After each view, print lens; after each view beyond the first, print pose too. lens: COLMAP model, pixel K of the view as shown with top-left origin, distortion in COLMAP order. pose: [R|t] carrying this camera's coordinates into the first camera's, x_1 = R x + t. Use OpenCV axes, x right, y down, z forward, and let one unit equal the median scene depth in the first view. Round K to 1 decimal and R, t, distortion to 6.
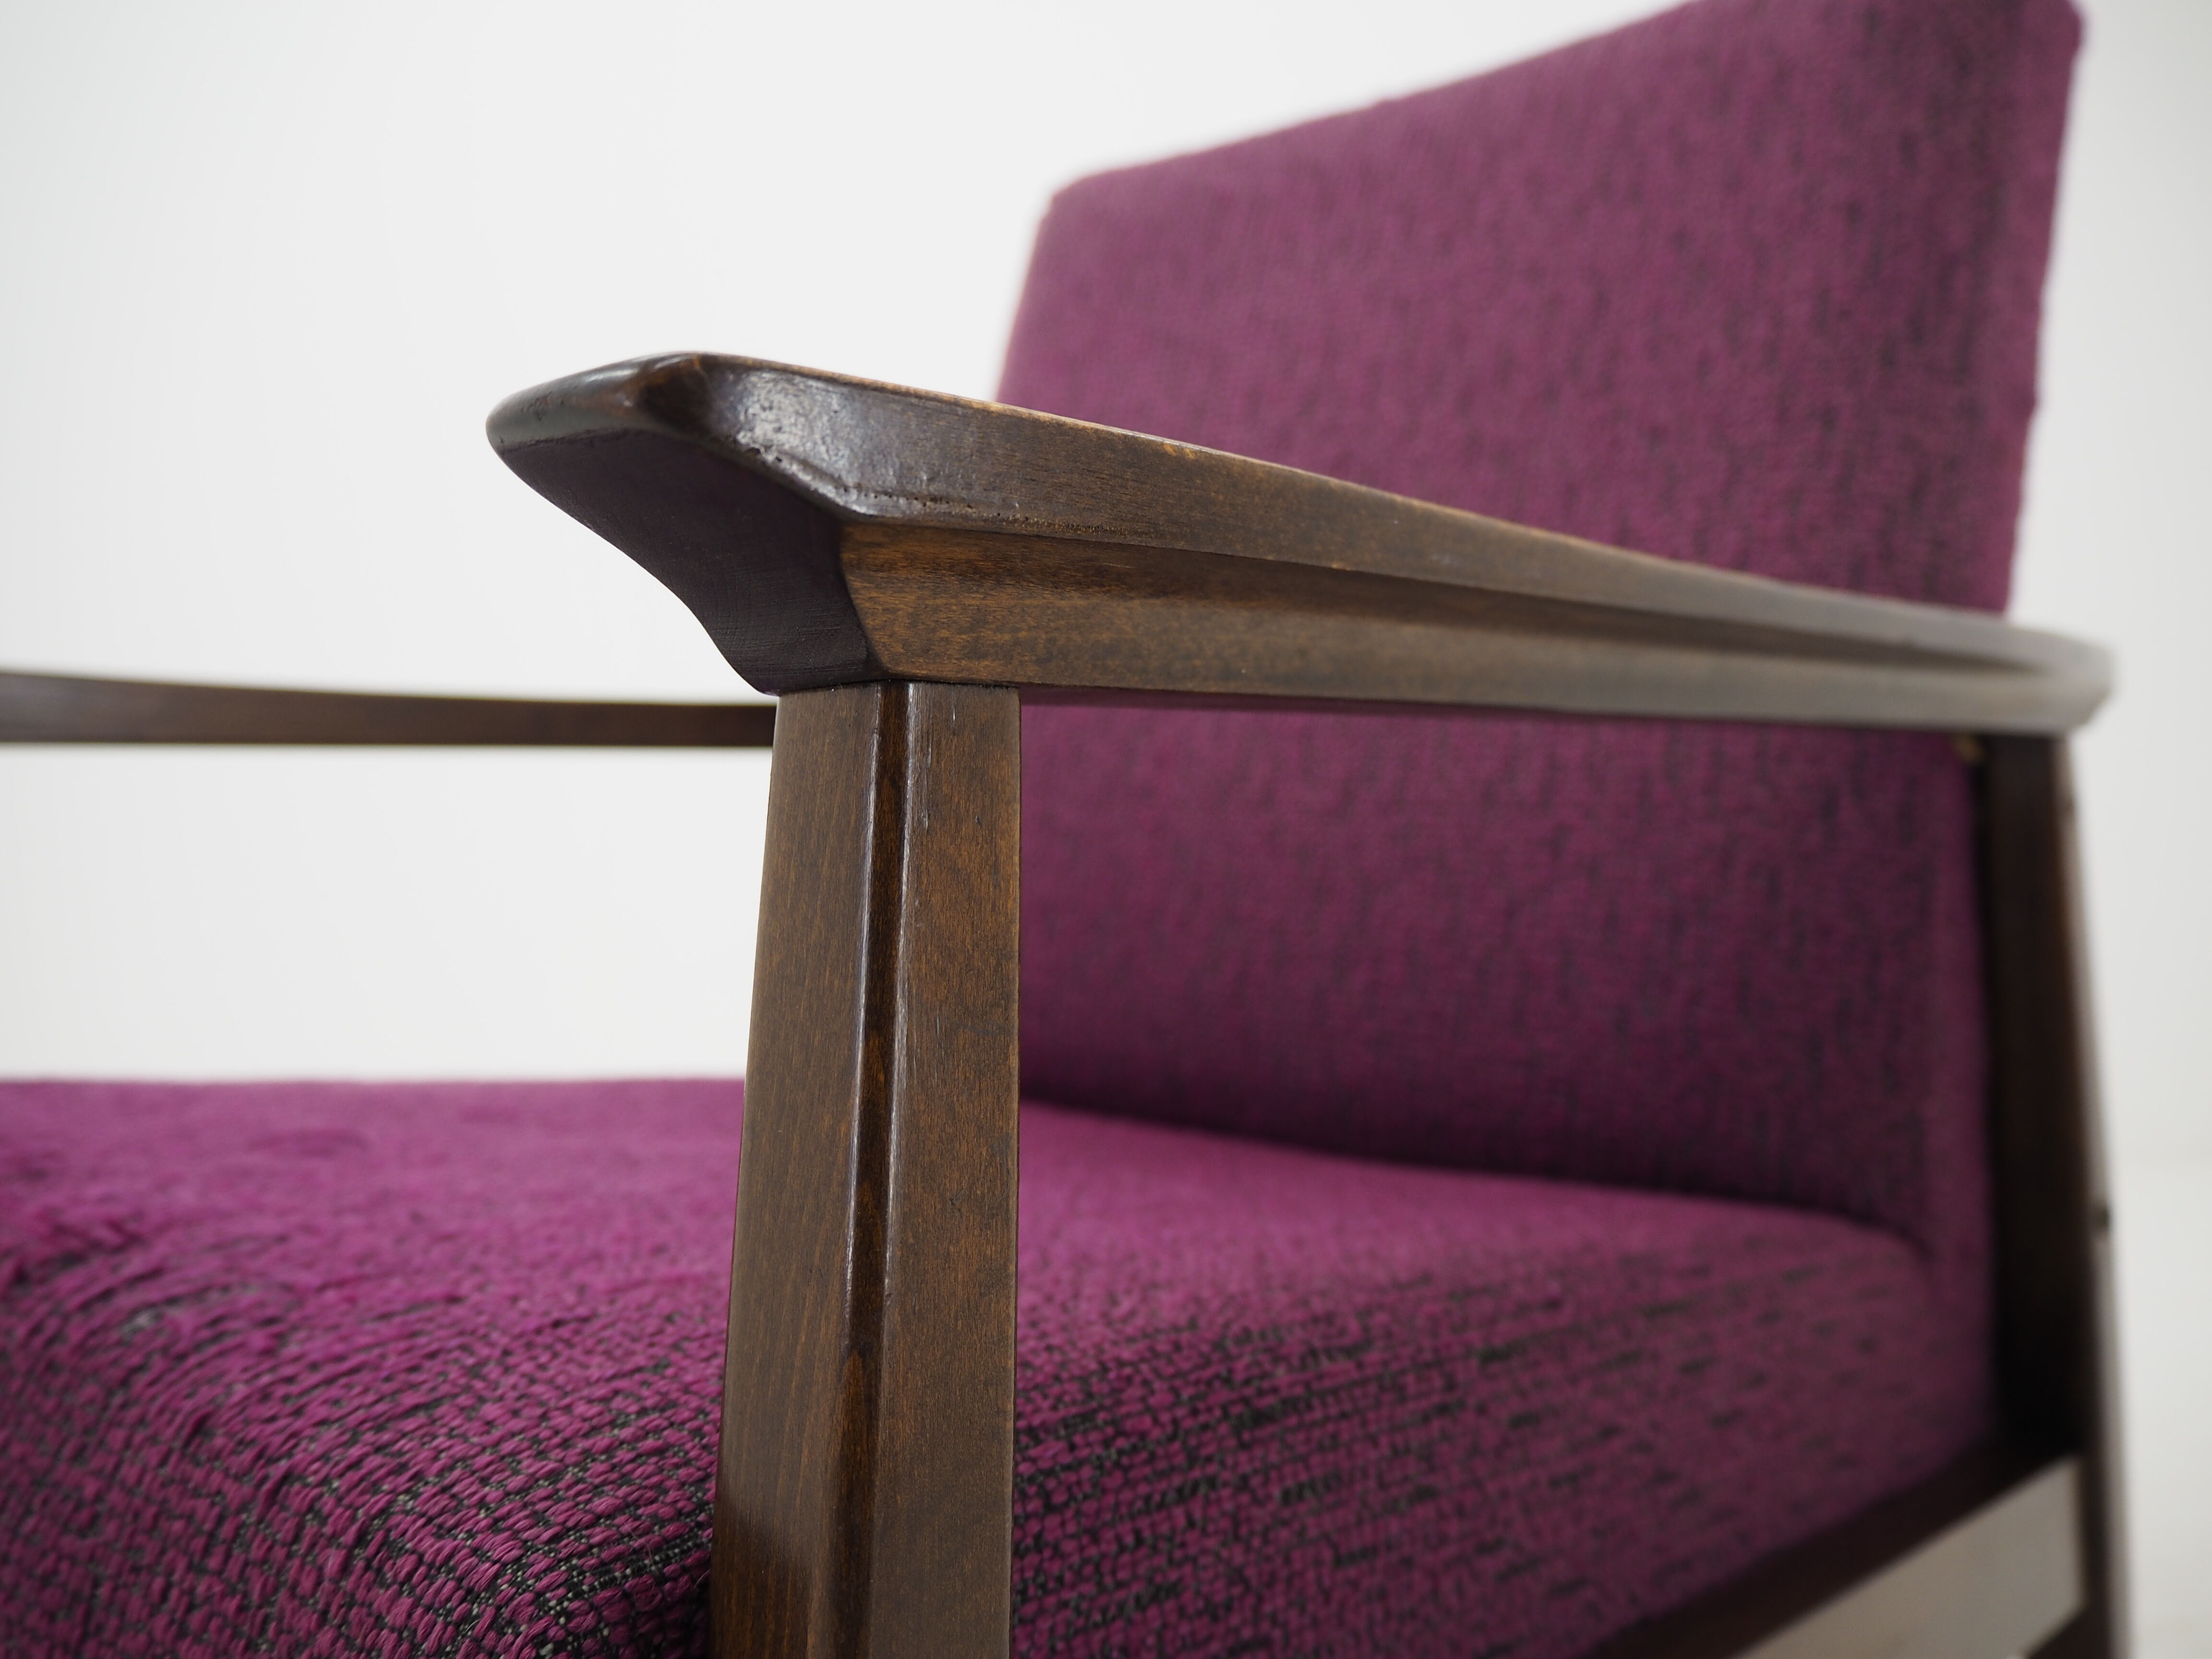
lens RADIAL K [[1849.0, 0, 1111.3], [0, 1849.0, 821.3], [0, 0, 1]] dist [-0.037295, 0.012694]
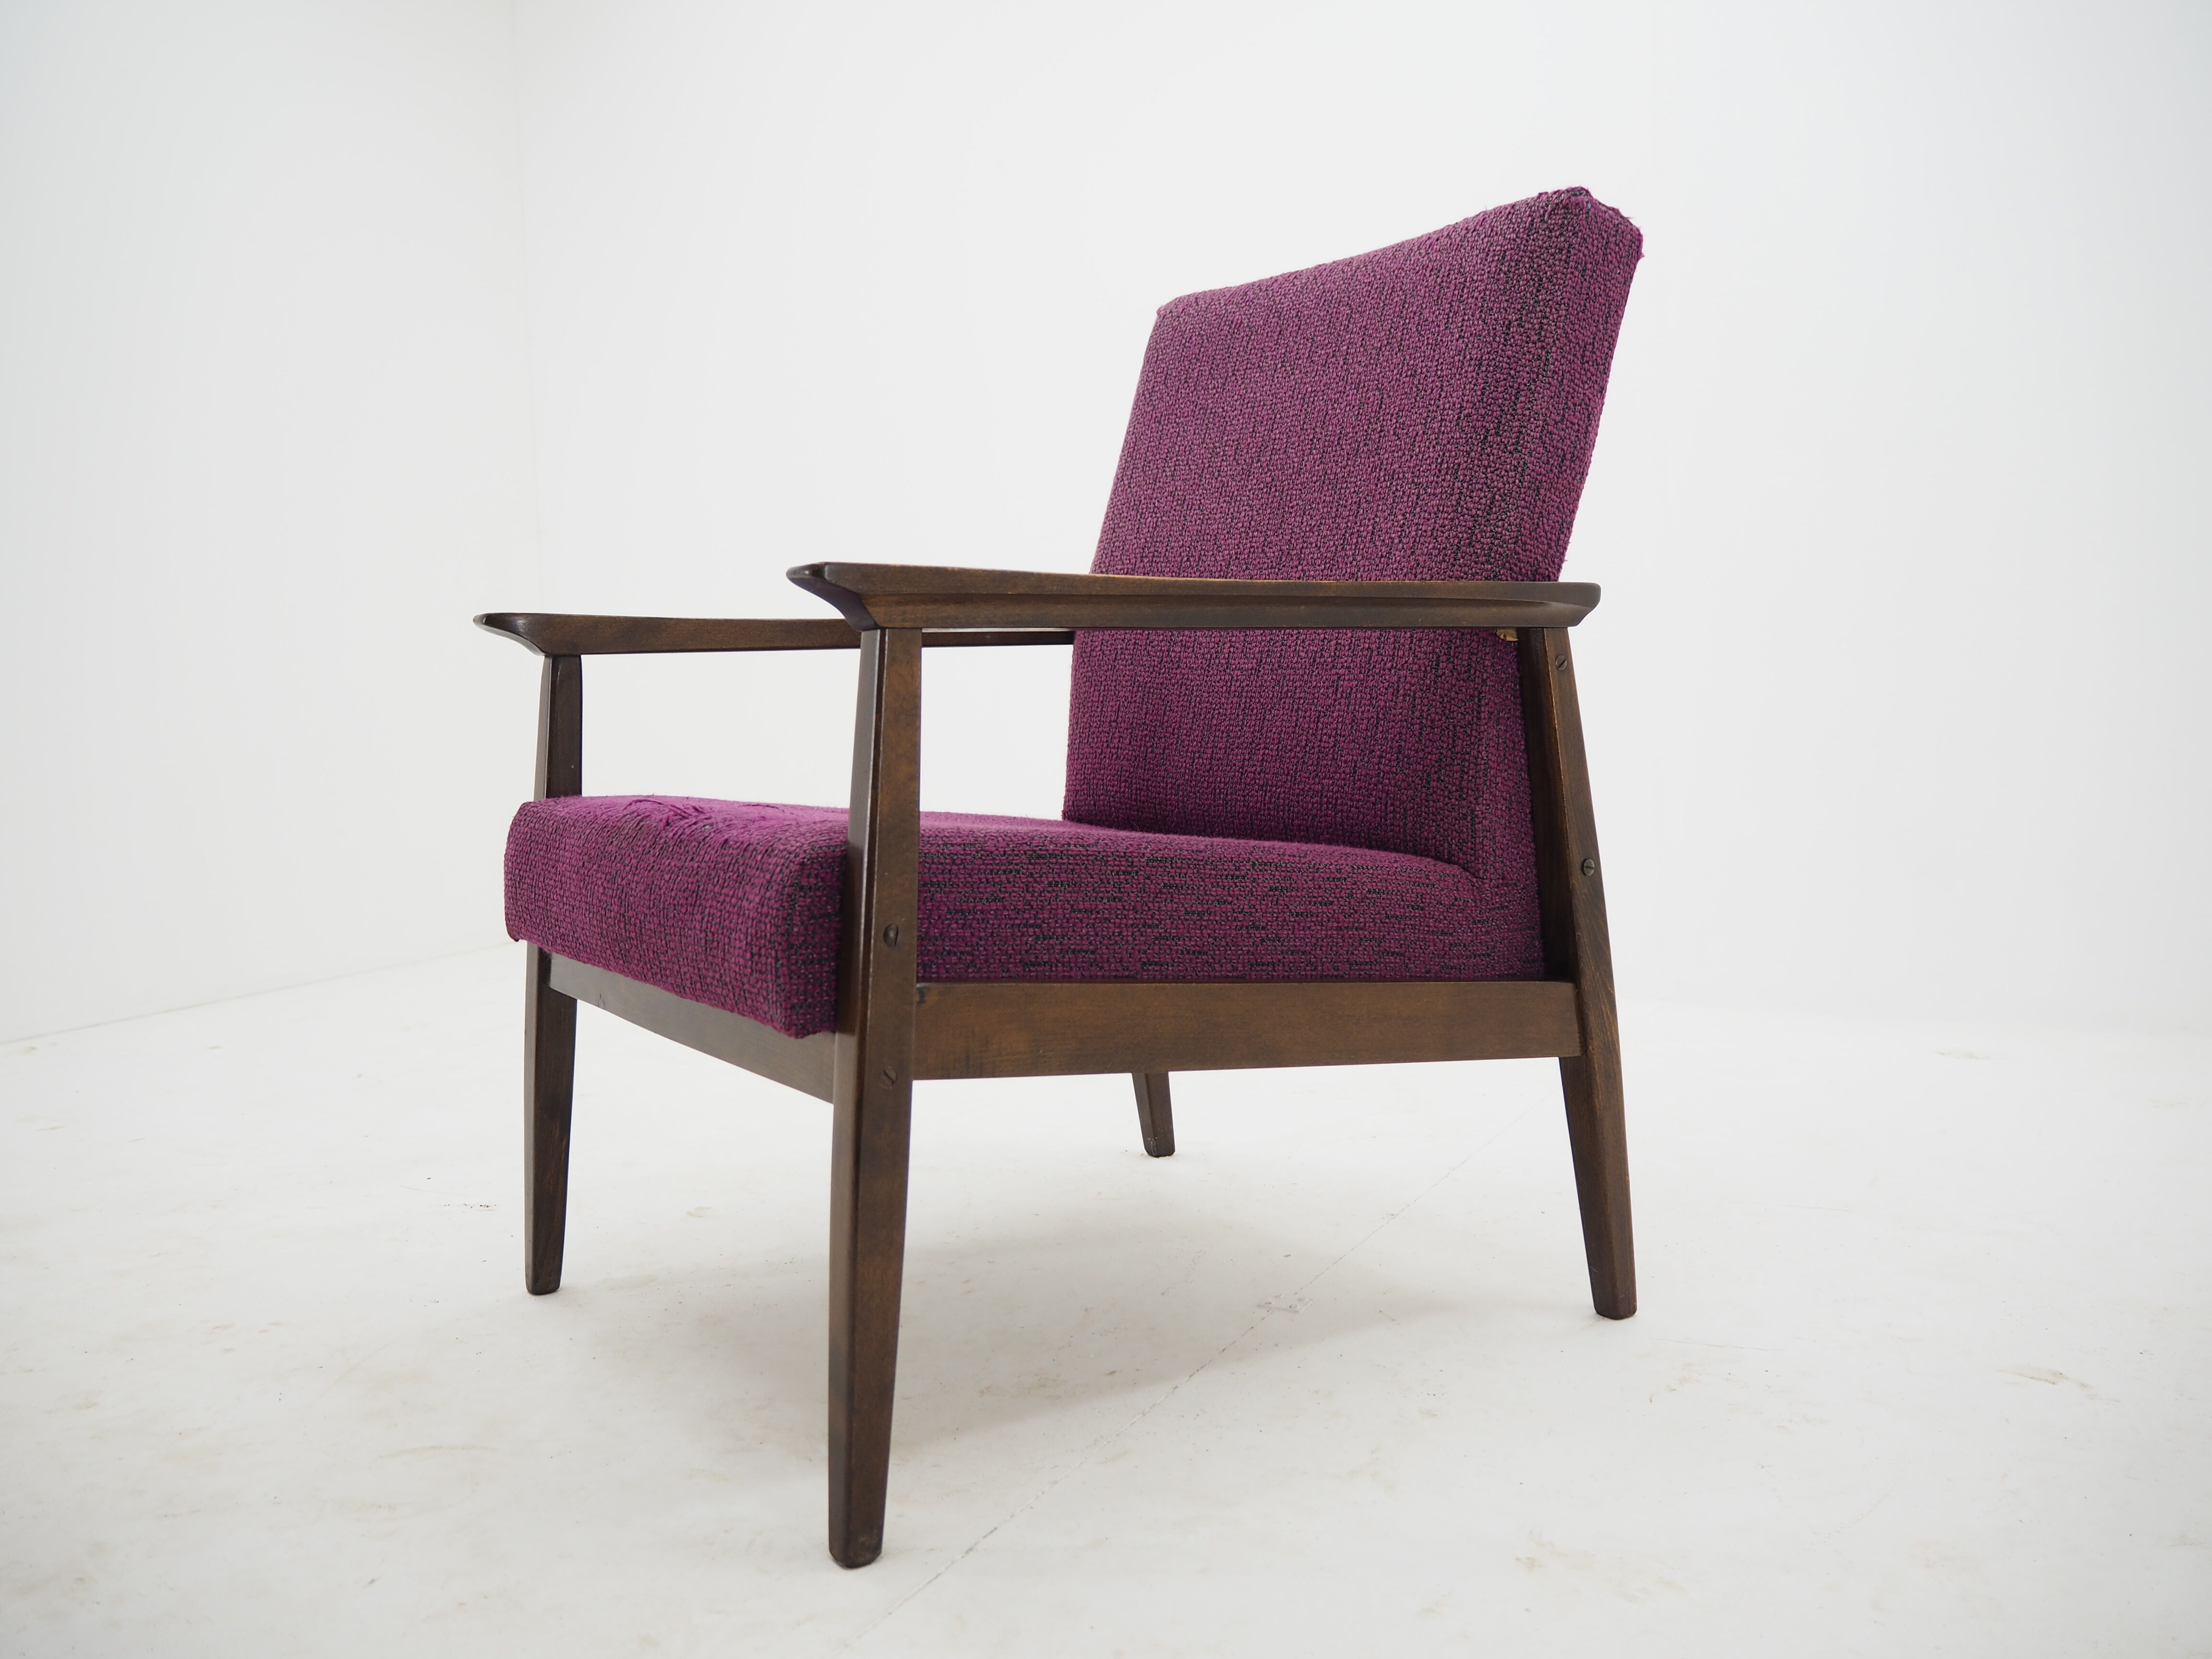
lens RADIAL K [[1849.0, 0, 1127.0], [0, 1849.0, 834.0], [0, 0, 1]] dist [-0.037295, 0.012694]
pose [[0.974490, 0.009108, -0.224247, 0.978399], [0.006057, 0.997745, 0.066848, 0.079506], [0.224351, -0.066501, 0.972237, -2.125510]]
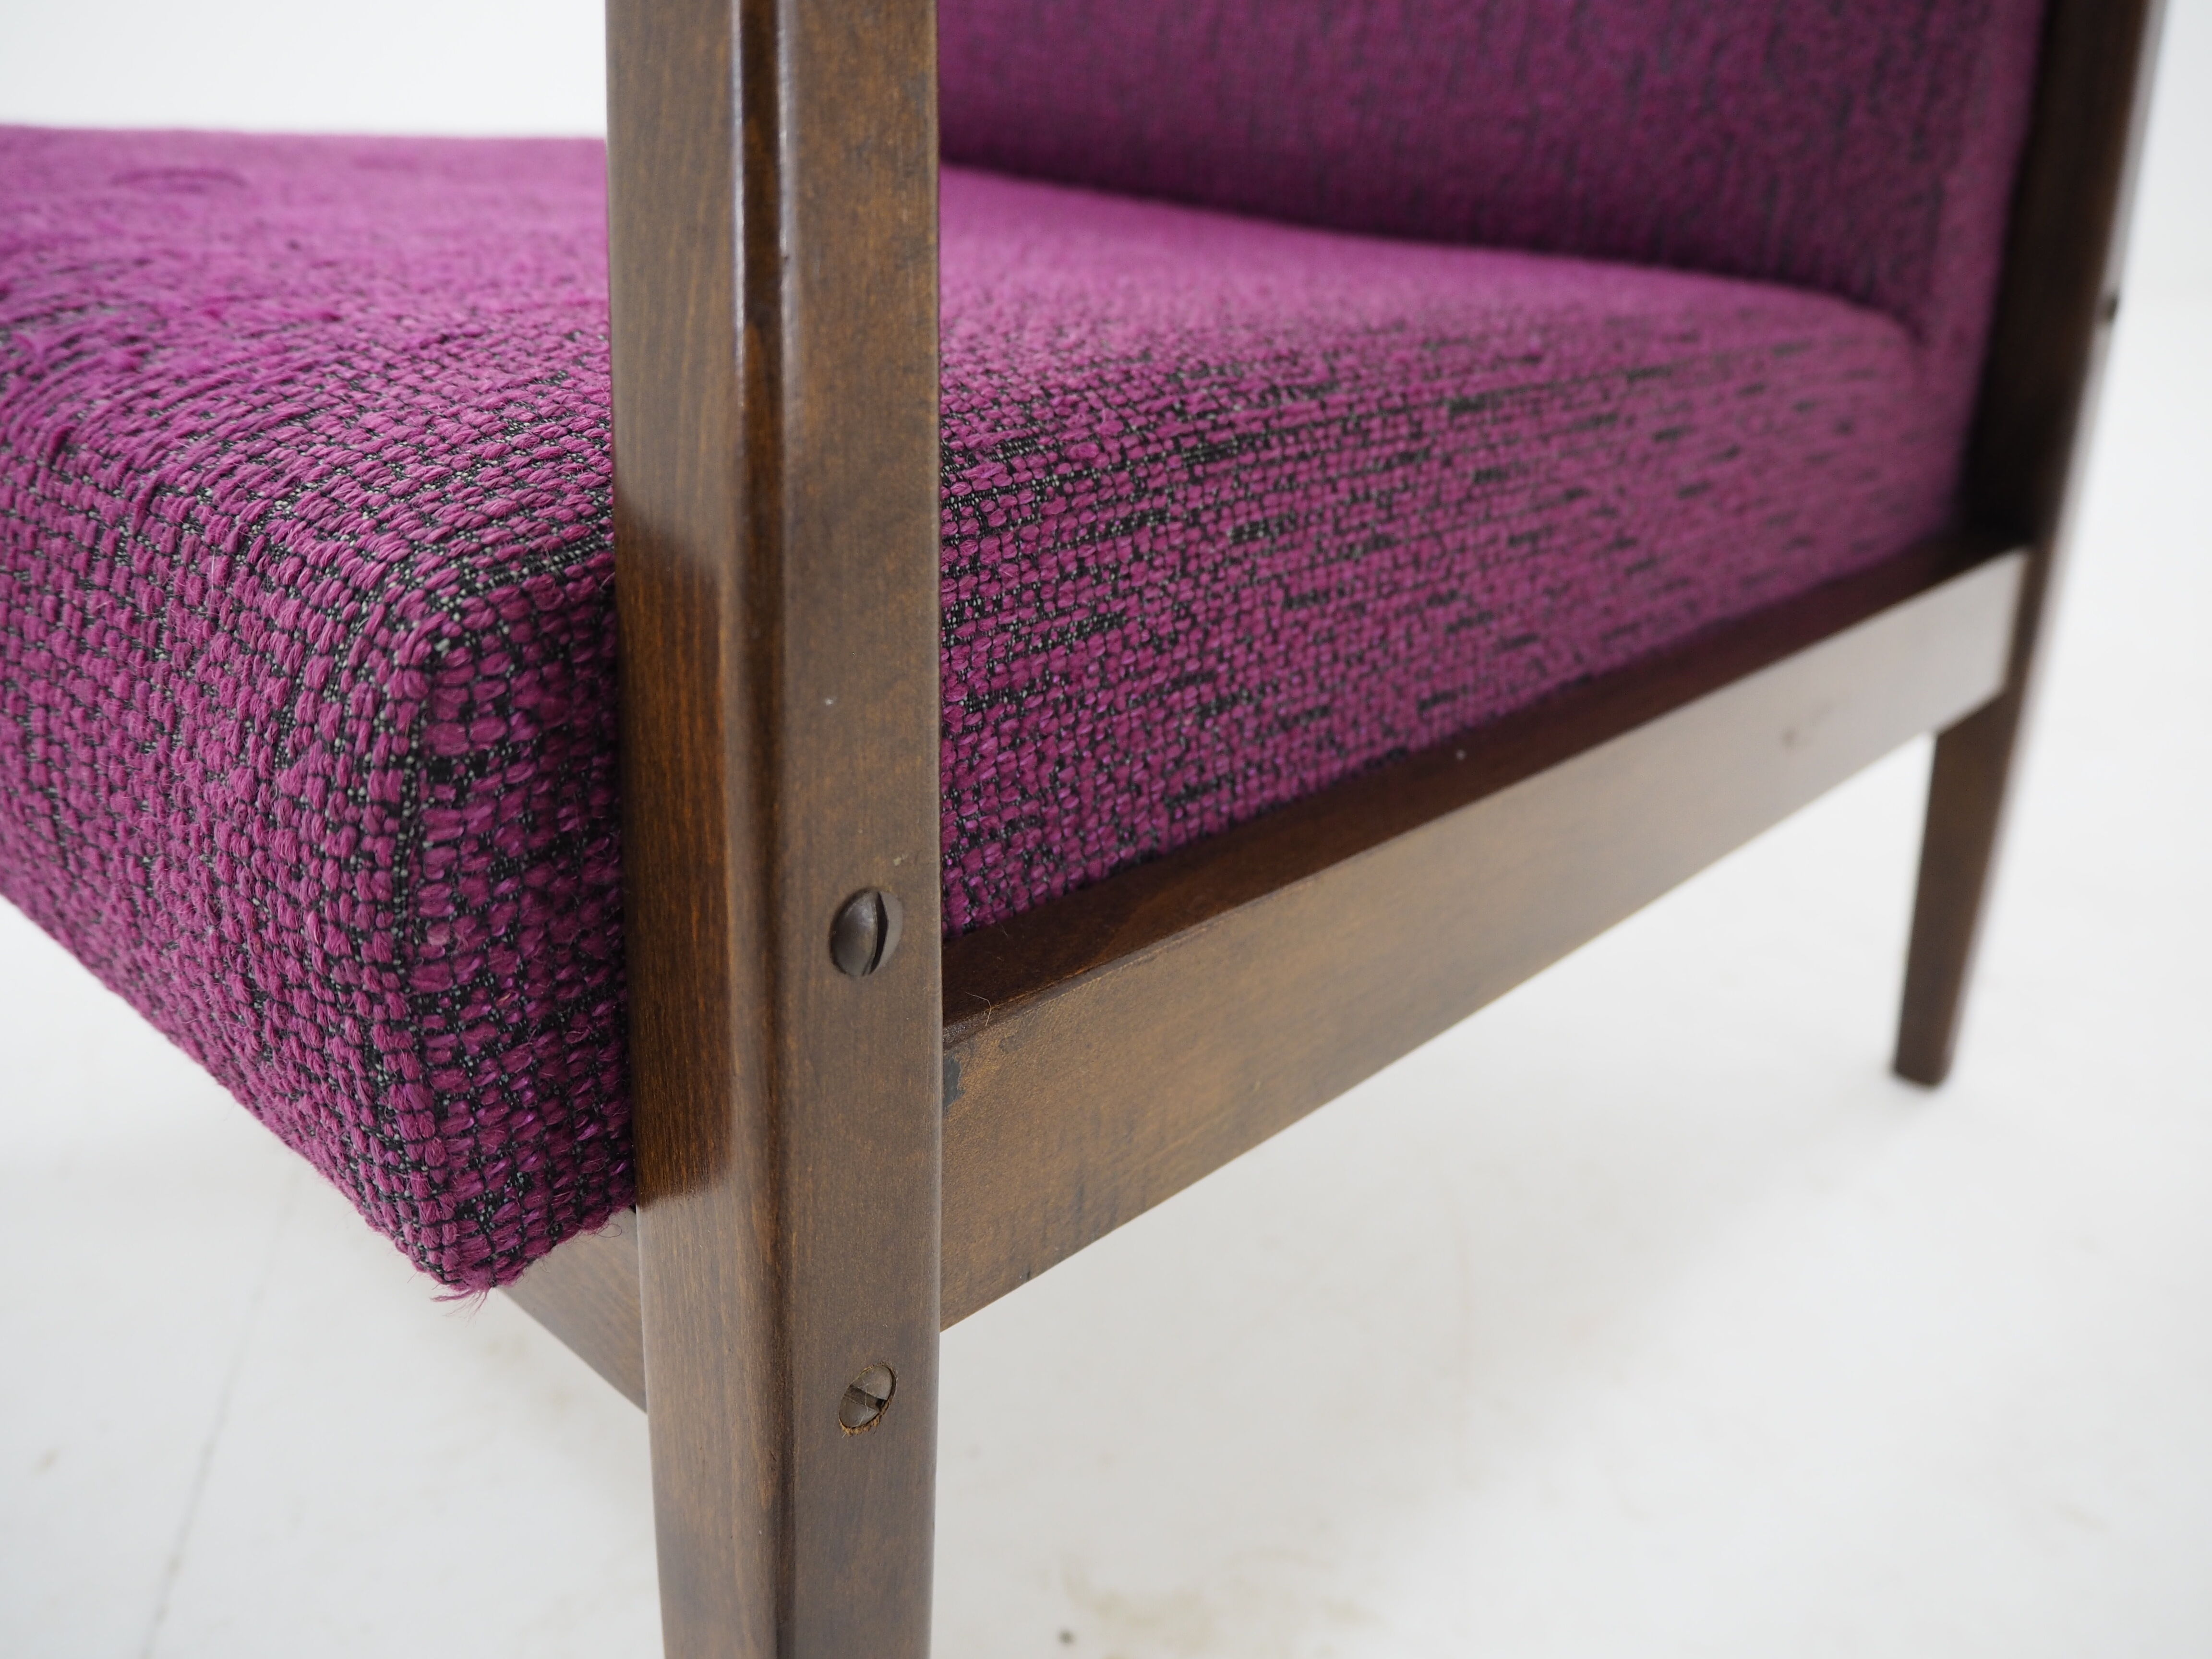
lens RADIAL K [[1849.0, 0, 1104.8], [0, 1849.0, 798.3], [0, 0, 1]] dist [-0.037295, 0.012694]
pose [[0.999799, 0.009441, 0.017659, 0.010638], [-0.016232, 0.898524, 0.438625, 0.073750], [-0.011726, -0.438823, 0.898497, 0.081179]]
